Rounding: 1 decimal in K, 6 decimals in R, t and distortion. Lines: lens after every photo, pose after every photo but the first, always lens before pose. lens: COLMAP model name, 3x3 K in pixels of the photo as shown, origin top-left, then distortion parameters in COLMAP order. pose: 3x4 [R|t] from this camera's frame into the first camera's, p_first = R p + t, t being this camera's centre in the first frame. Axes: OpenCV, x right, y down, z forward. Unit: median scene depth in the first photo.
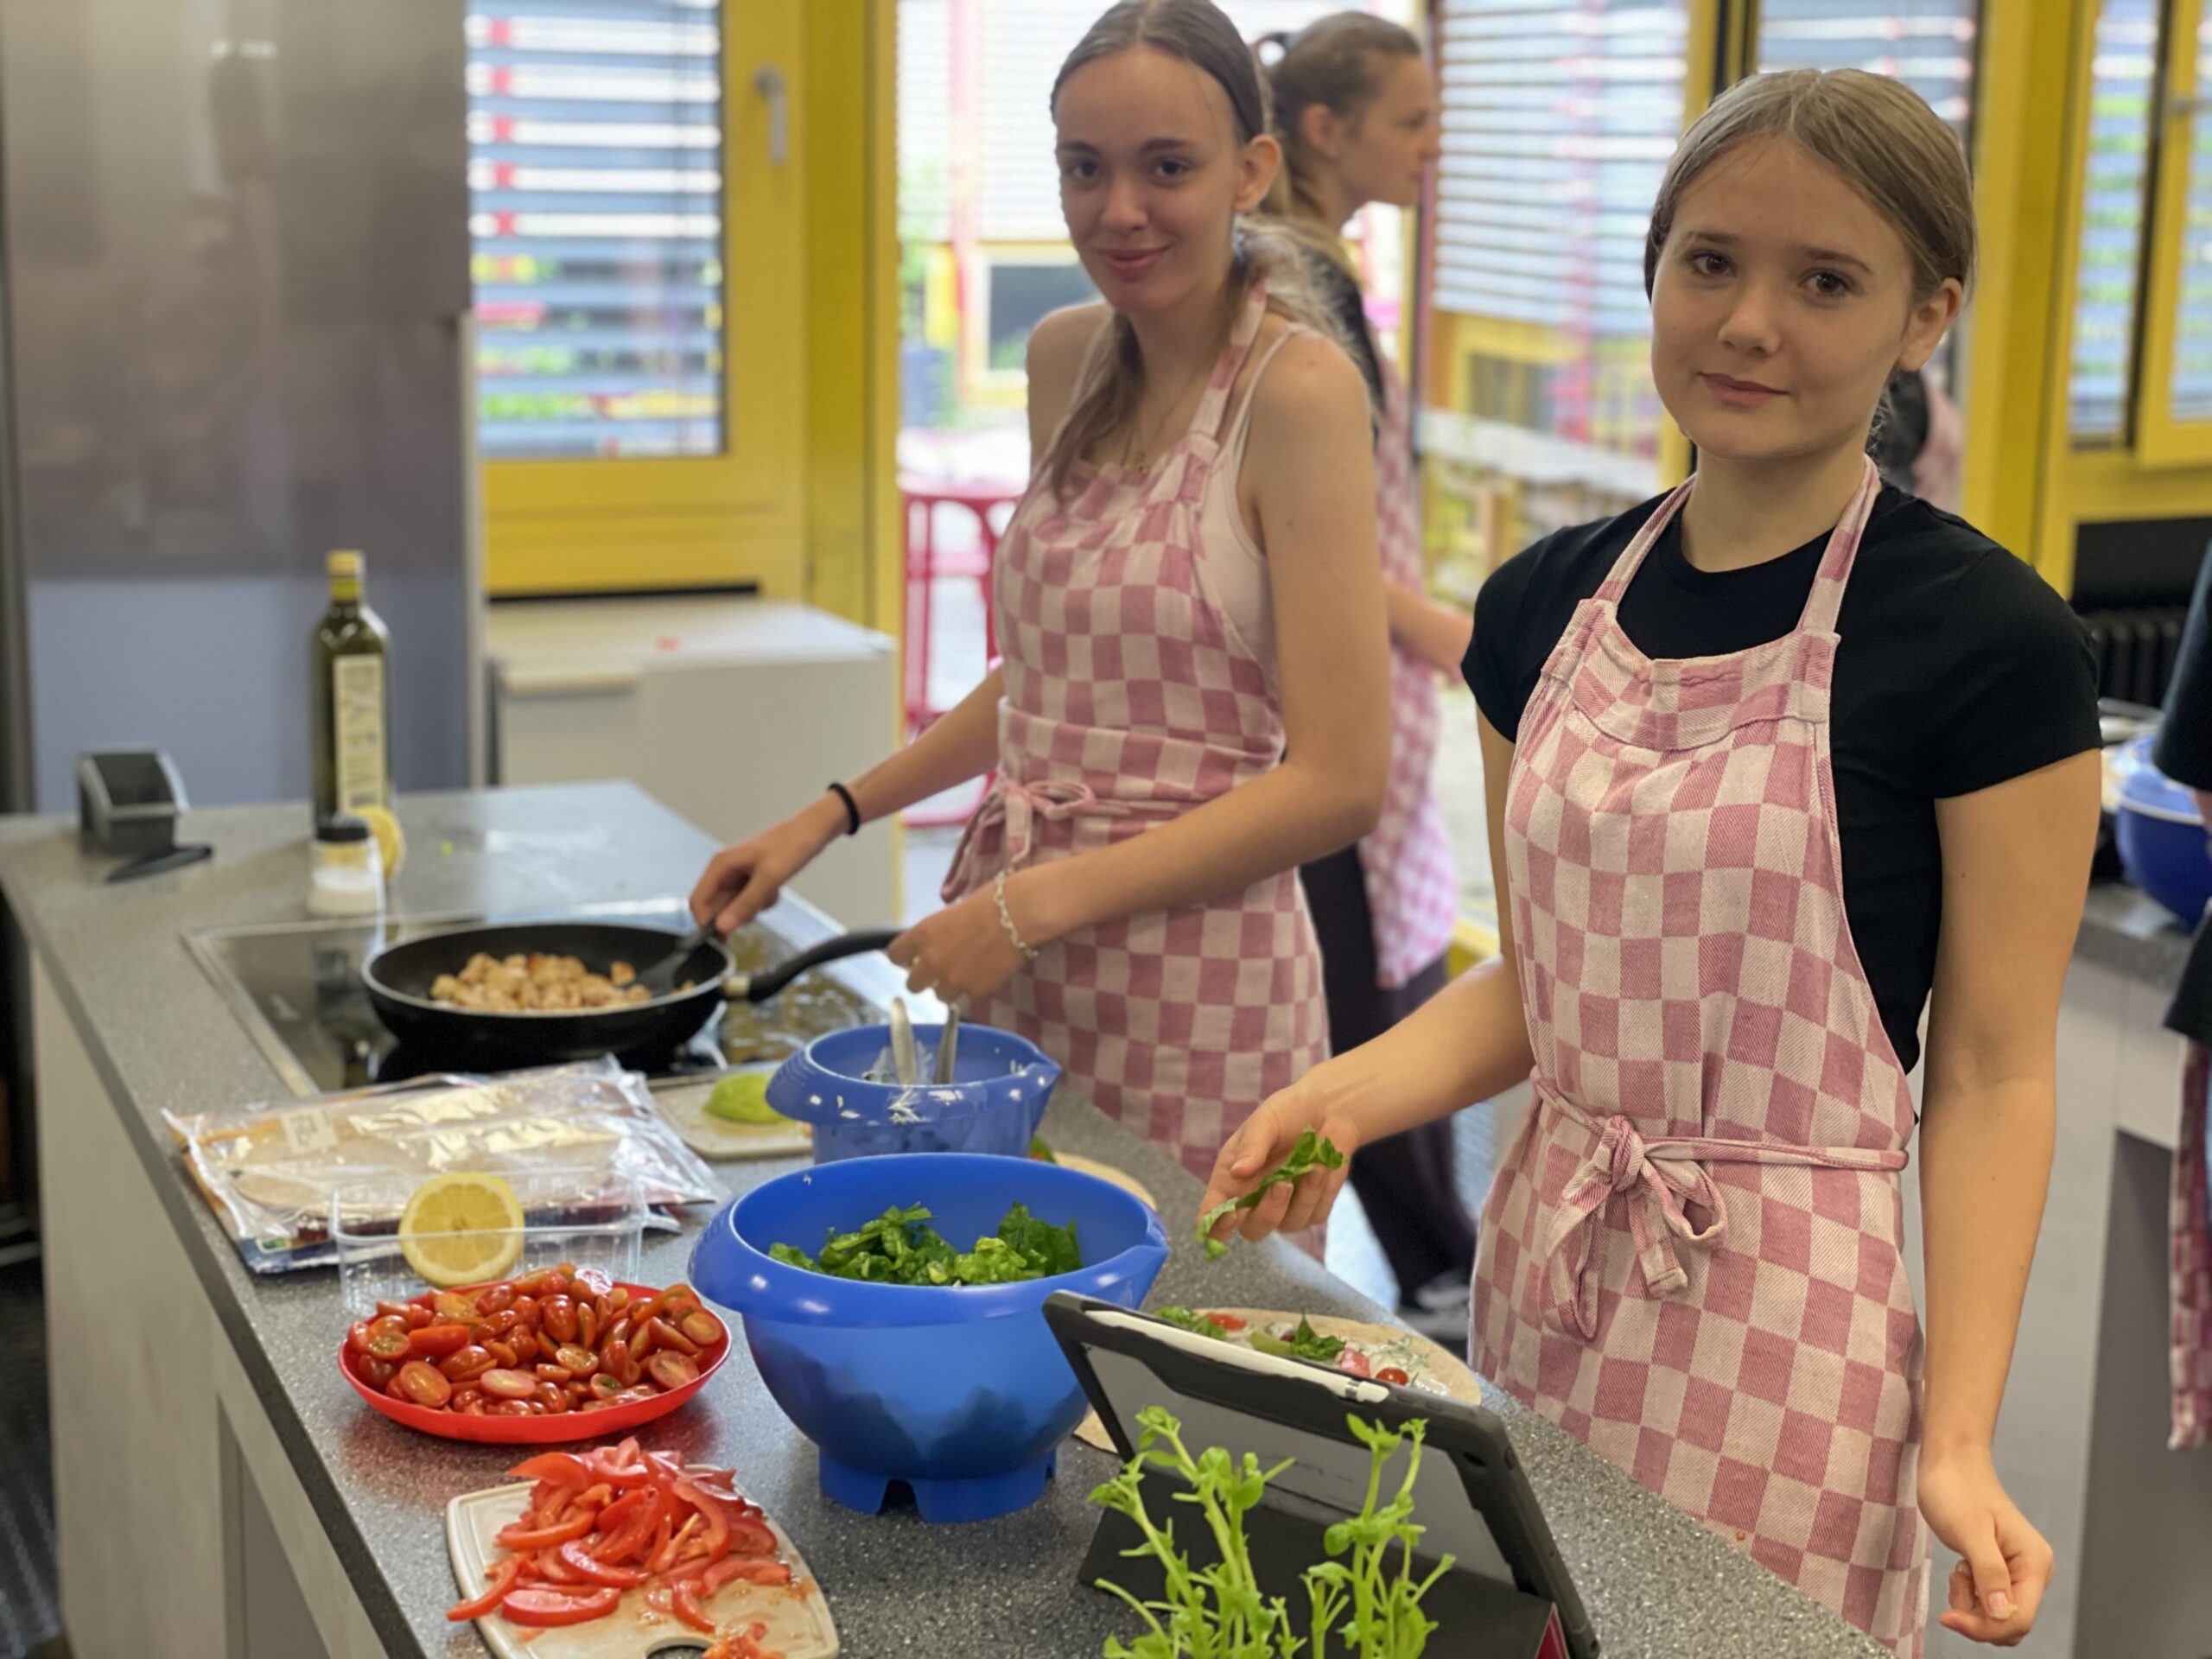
lens RADIAL K [[3384.4, 0, 1100.9], [0, 3384.4, 831.5], [0, 0, 1]] dist [0.081592, 0.000000]
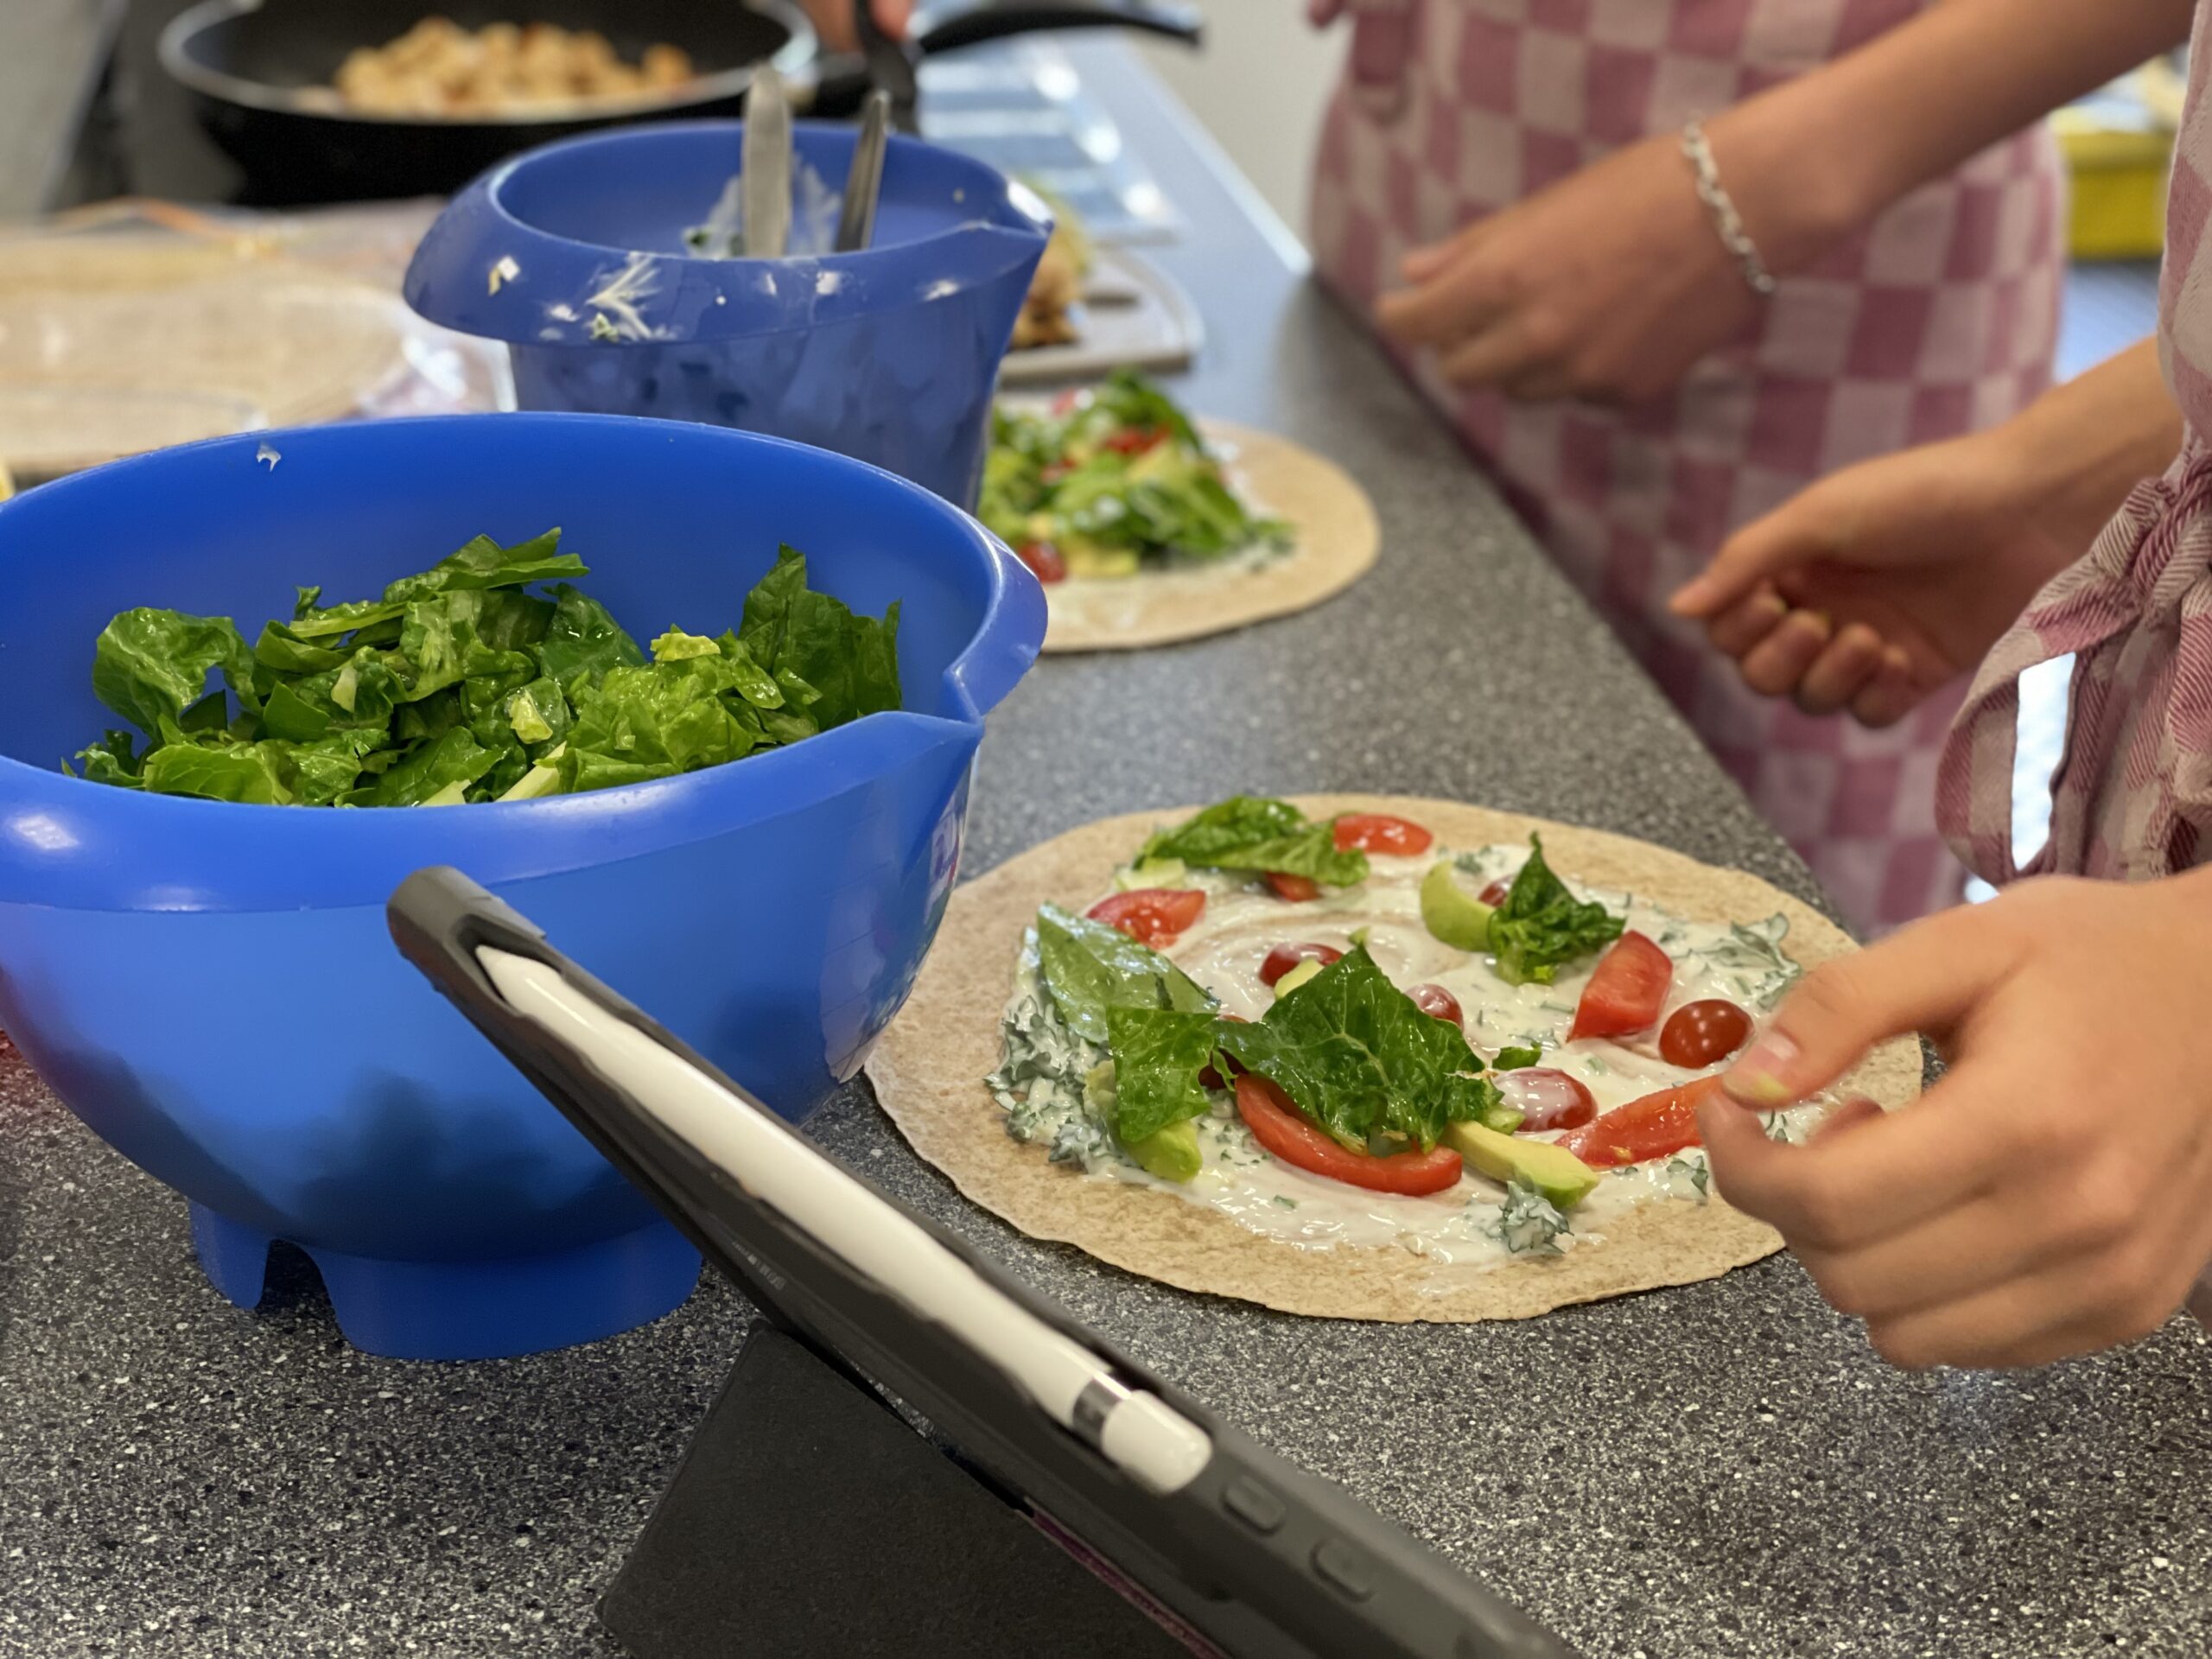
lens RADIAL K [[3384.4, 0, 1114.2], [0, 3384.4, 835.4], [0, 0, 1]] dist [0.081592, 0.000000]
pose [[0.972670, 0.093358, -0.212596, 0.100977], [-0.043653, 0.972806, 0.227470, 0.046514], [0.228051, -0.211973, 0.950295, 0.591260]]
